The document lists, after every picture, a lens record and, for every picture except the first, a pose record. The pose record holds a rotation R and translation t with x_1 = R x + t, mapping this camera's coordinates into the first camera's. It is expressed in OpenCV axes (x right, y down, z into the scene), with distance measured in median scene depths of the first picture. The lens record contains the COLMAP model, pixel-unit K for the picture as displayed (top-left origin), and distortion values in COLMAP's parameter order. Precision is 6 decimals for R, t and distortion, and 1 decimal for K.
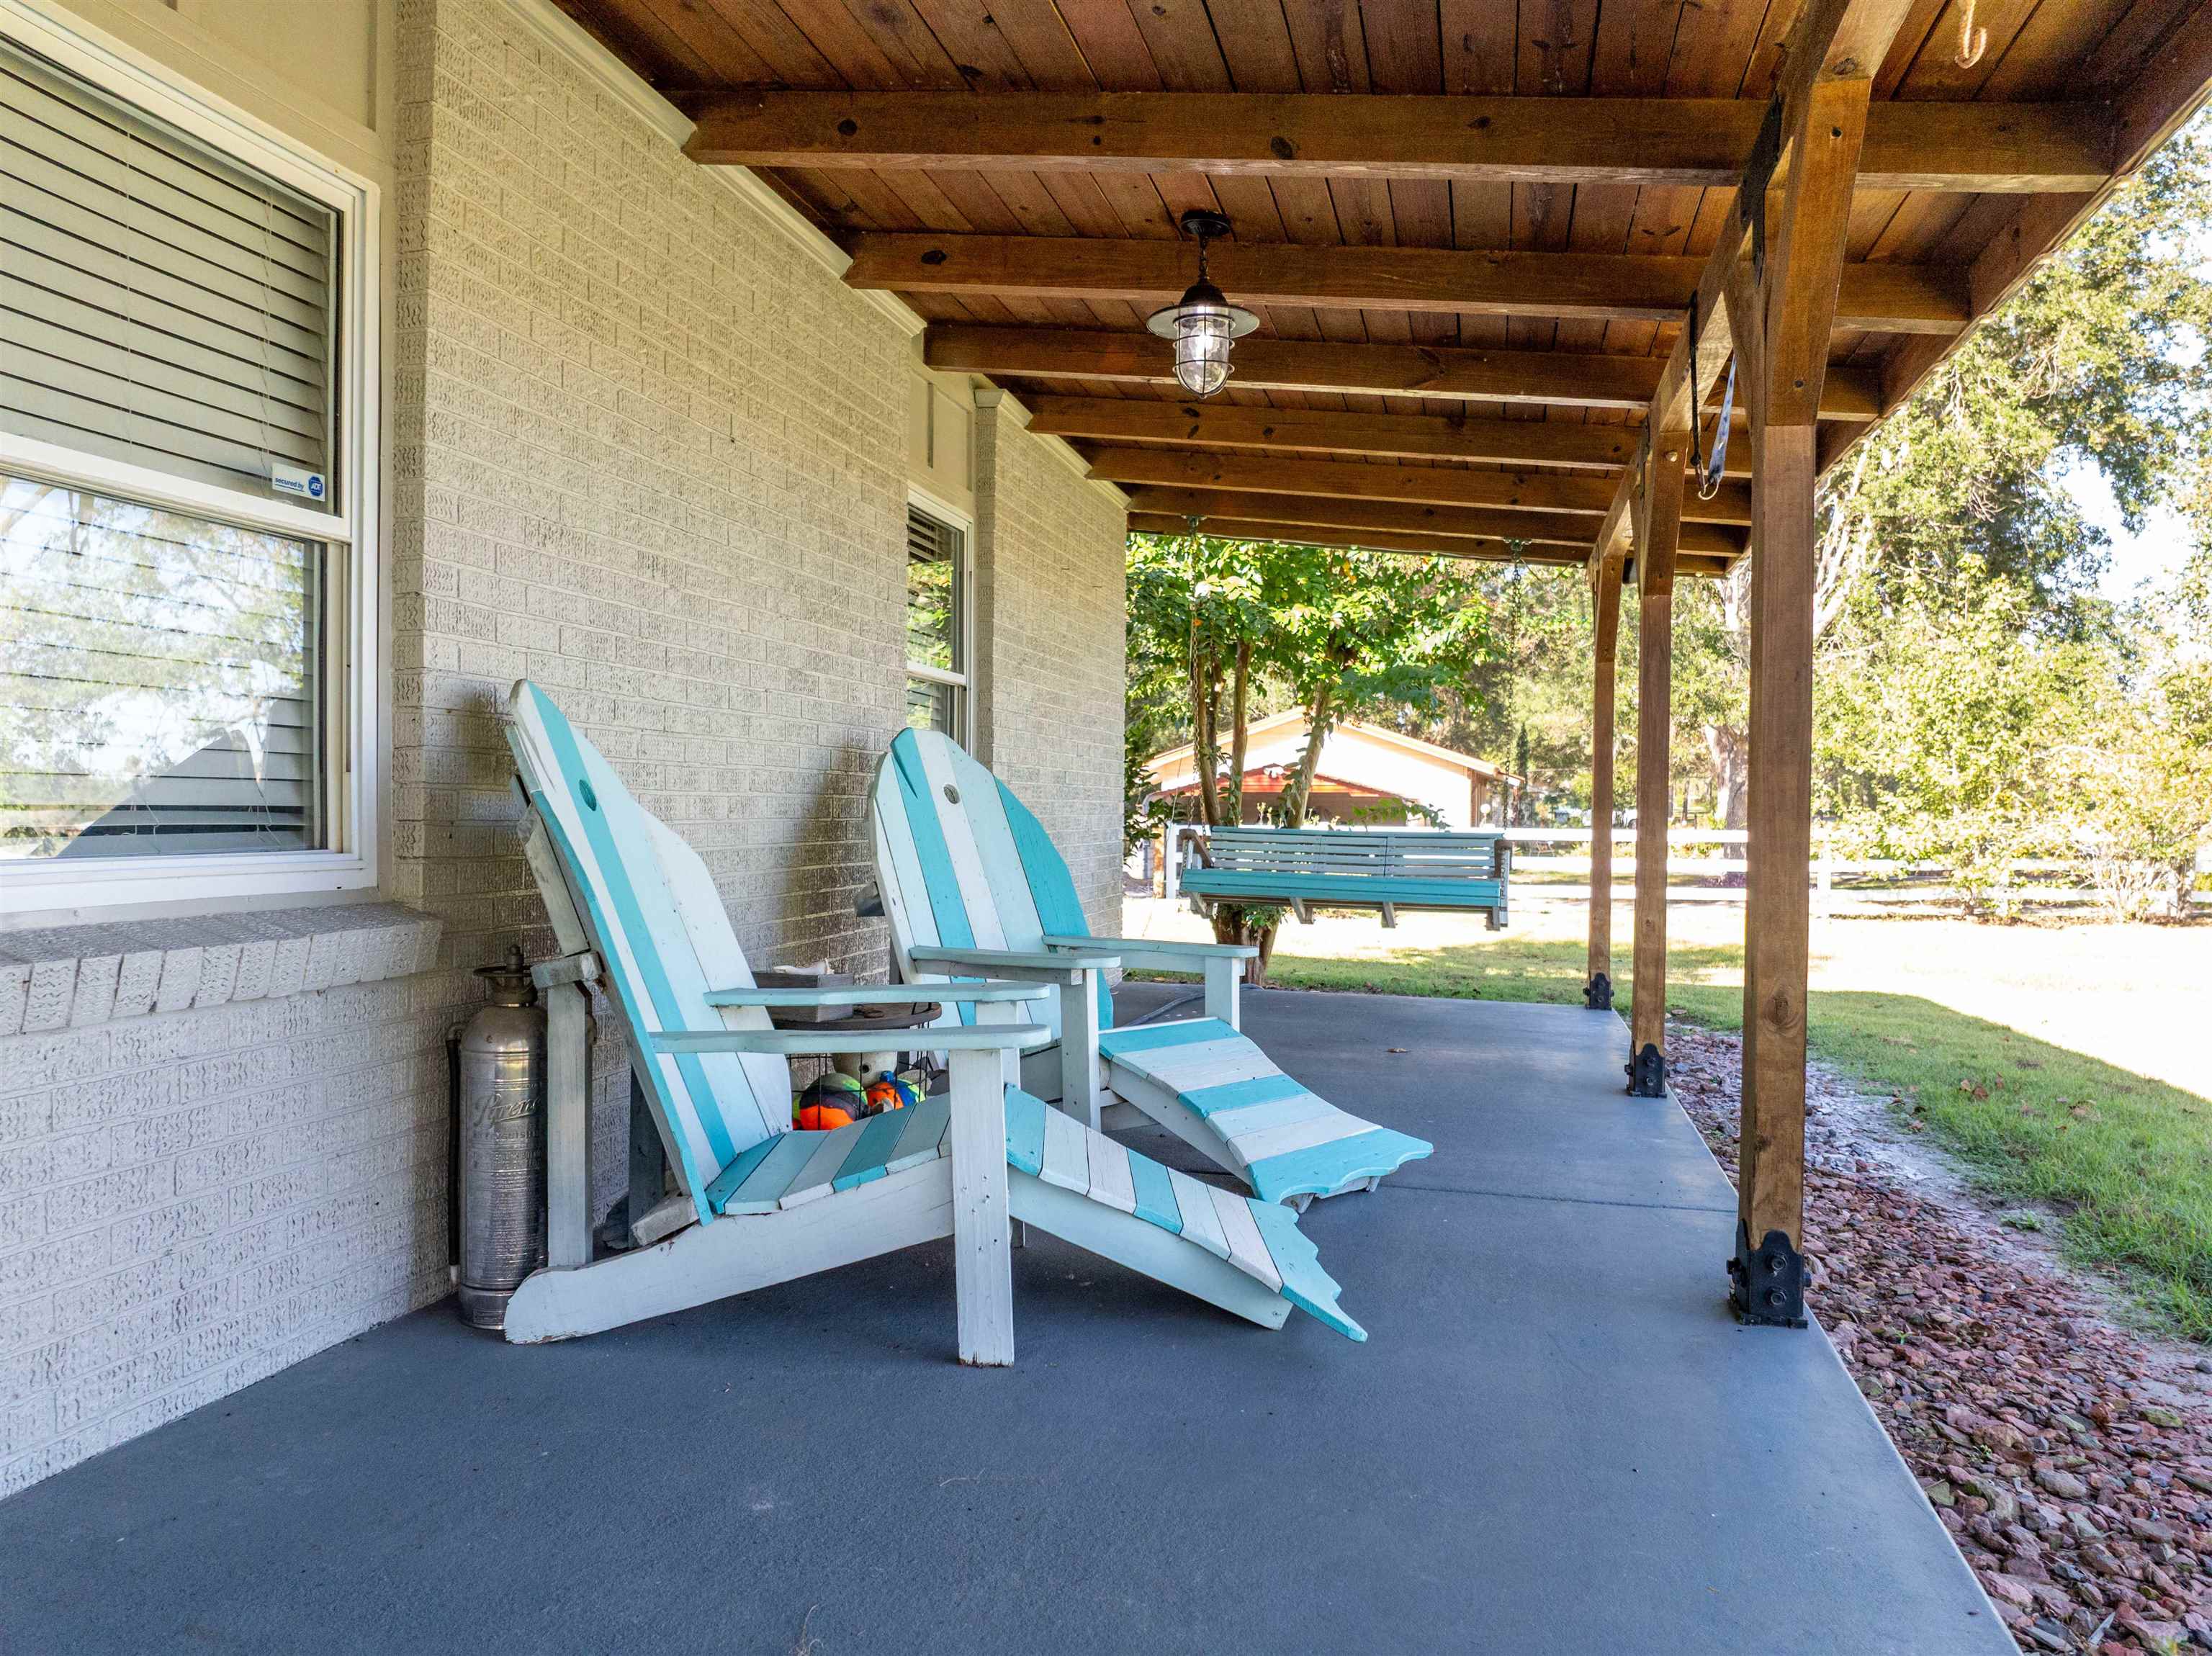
lens RADIAL K [[1542.0, 0, 1099.1], [0, 1542.0, 819.9], [0, 0, 1]] dist [-0.041488, 0.005600]
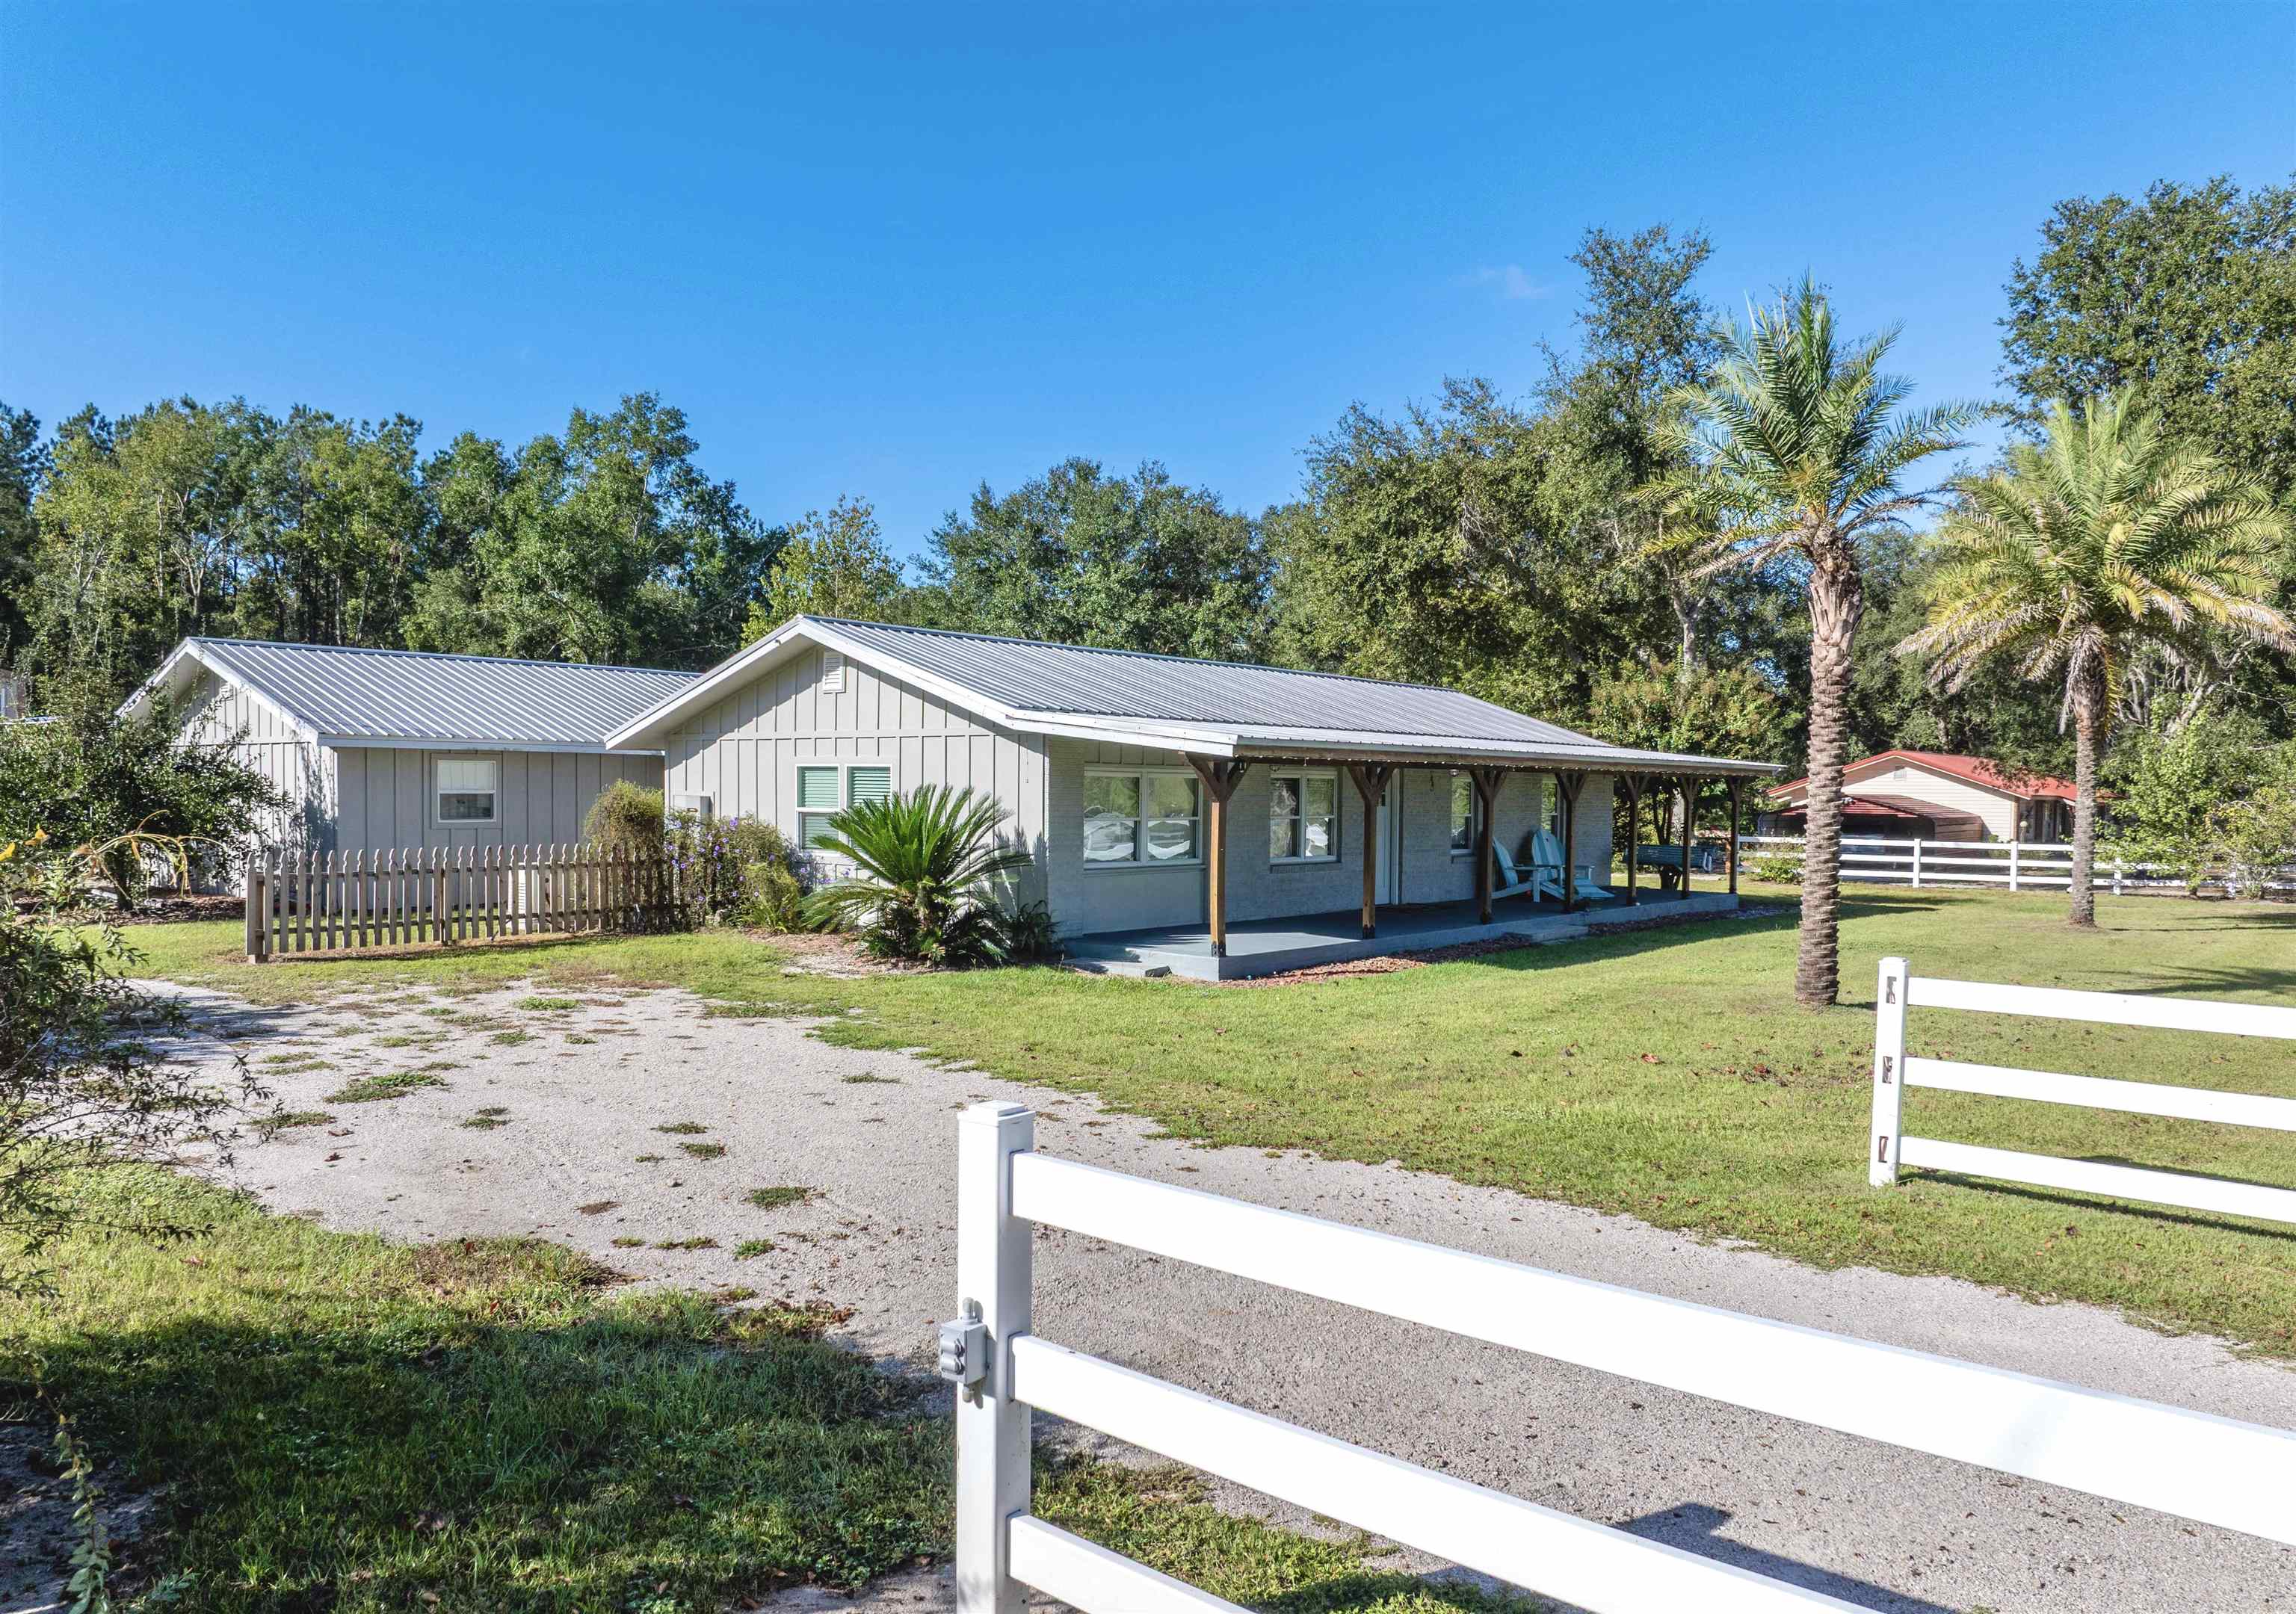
lens RADIAL K [[1625.5, 0, 1052.8], [0, 1625.5, 913.0], [0, 0, 1]] dist [-0.090606, -0.003623]
pose [[0.879817, 0.034029, -0.474094, 1.332785], [-0.003172, 0.997832, 0.065735, -0.156775], [0.475303, -0.056331, 0.878017, -6.061881]]
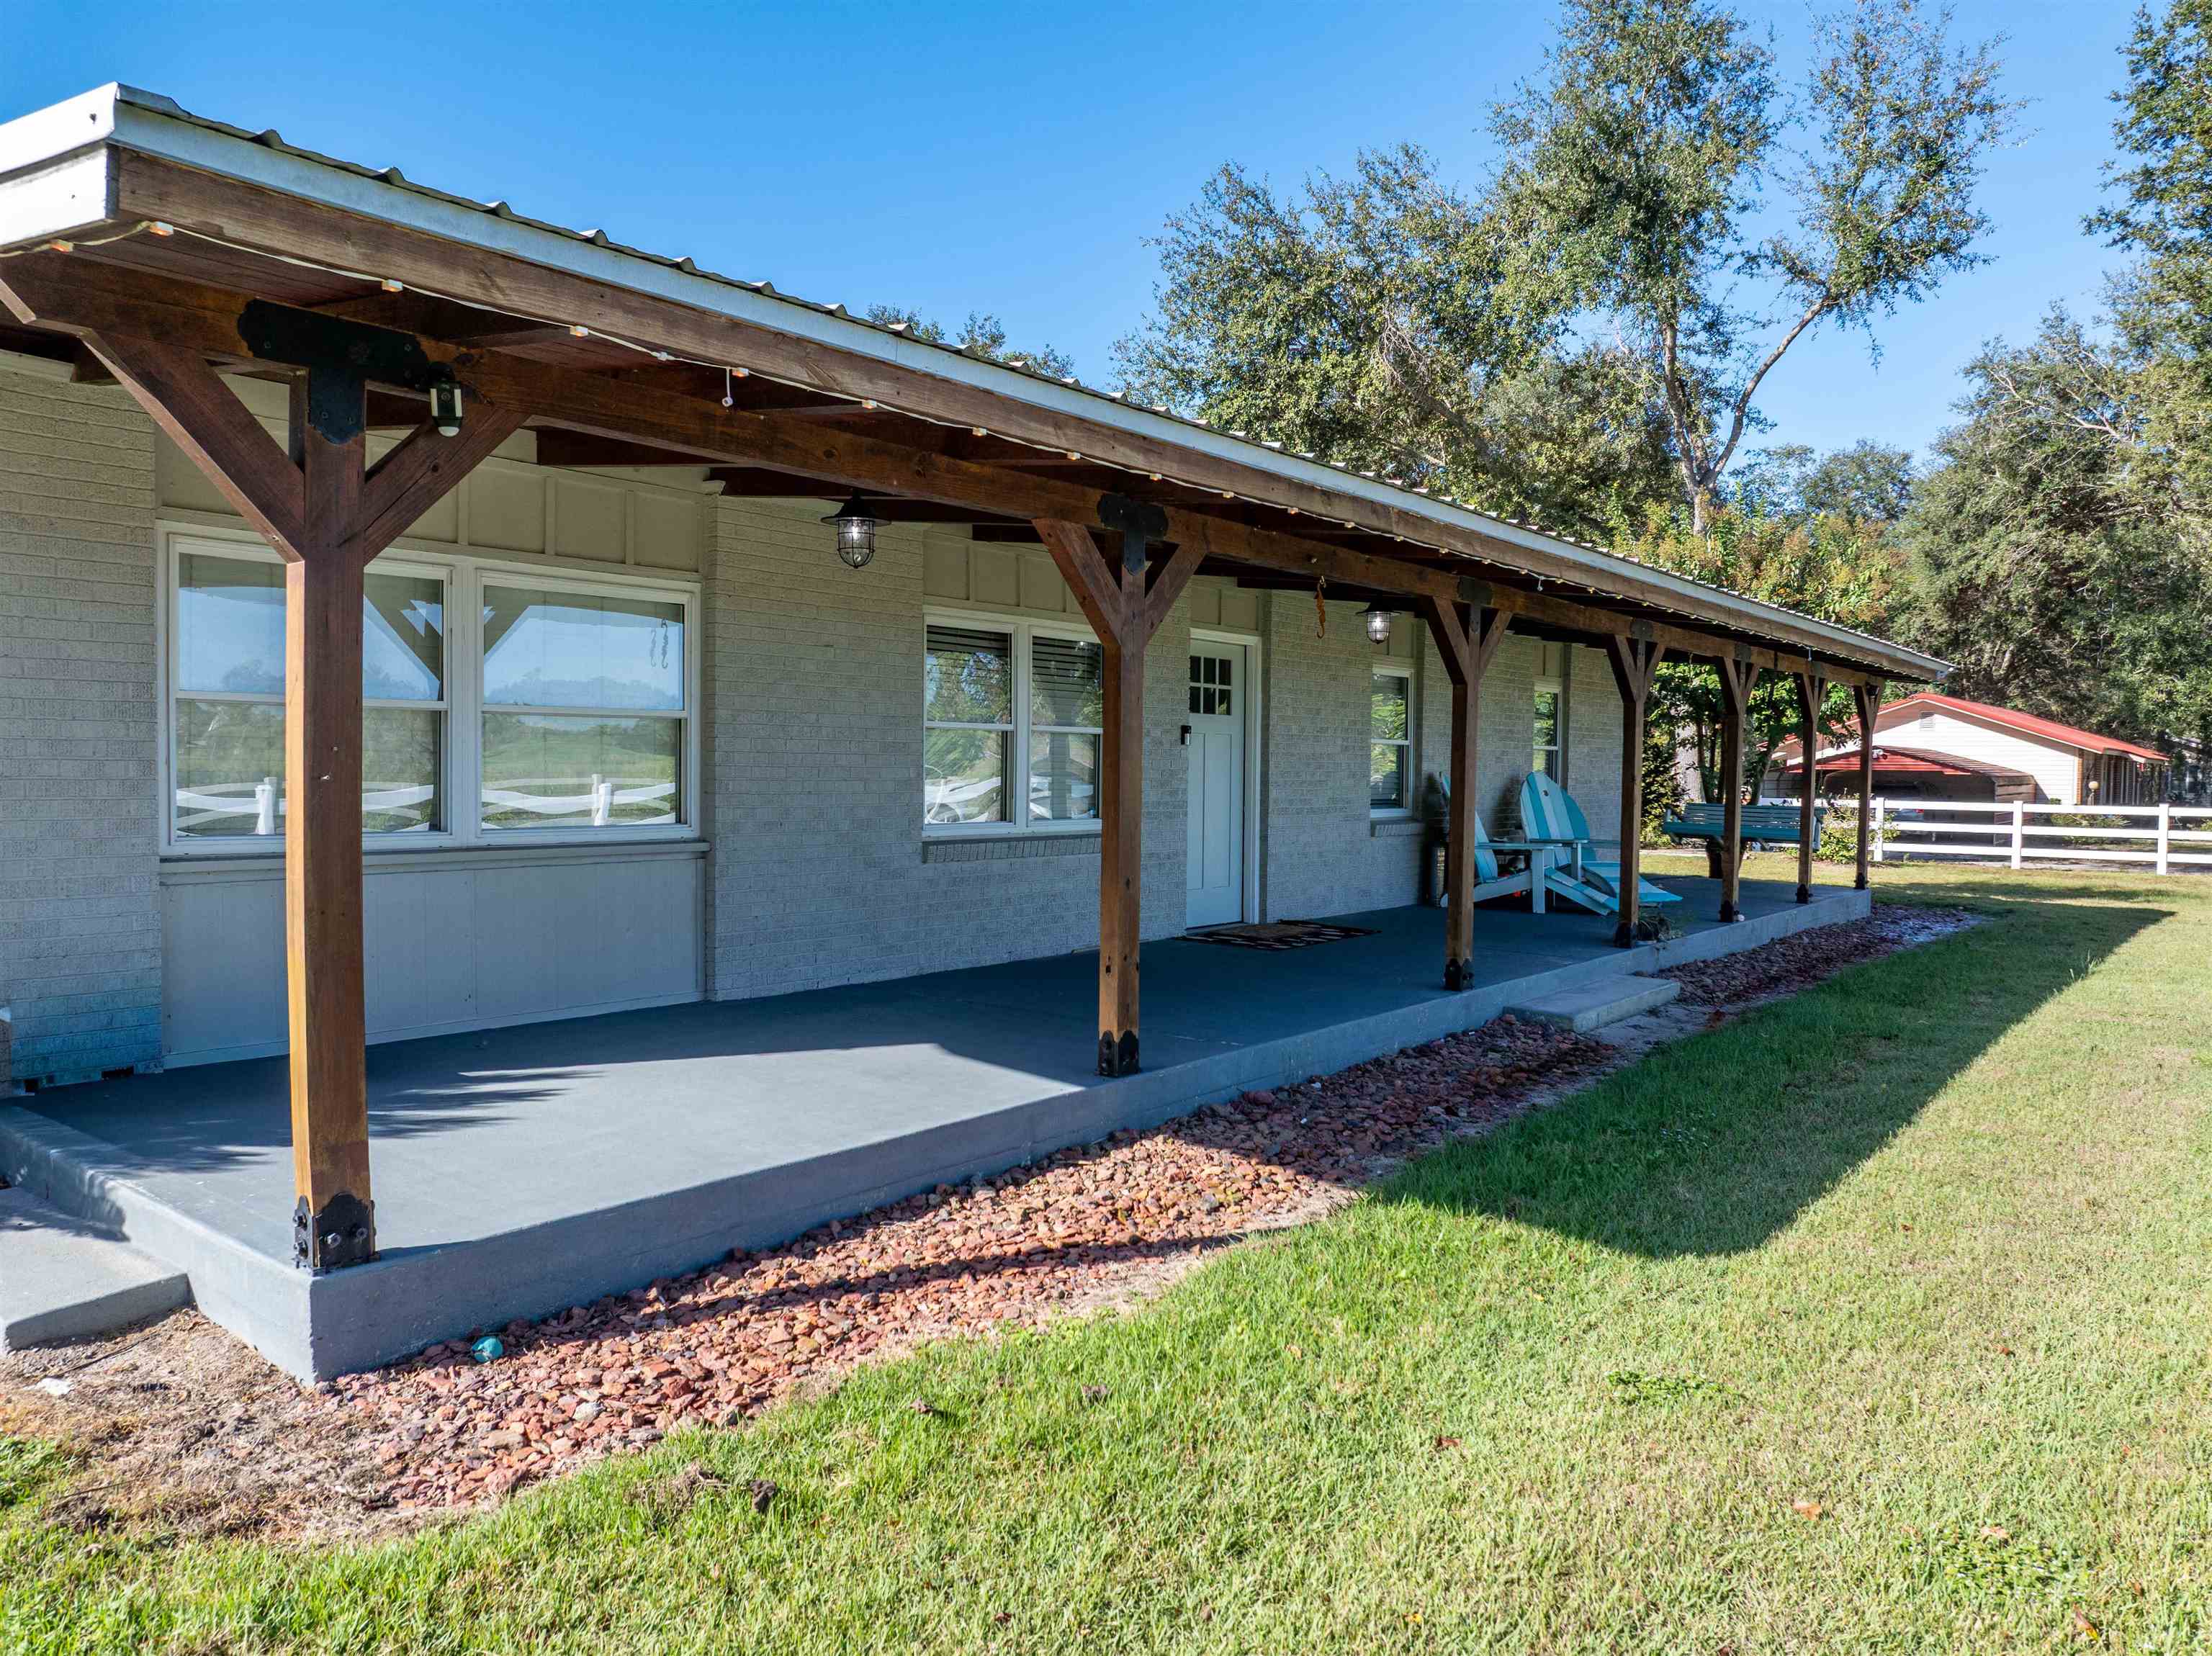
lens RADIAL K [[1557.0, 0, 1099.2], [0, 1557.0, 821.9], [0, 0, 1]] dist [-0.050434, 0.003072]
pose [[0.911534, 0.020192, -0.410730, 0.432947], [-0.009380, 0.999555, 0.028323, -0.044253], [0.411119, -0.021965, 0.911317, -2.622793]]
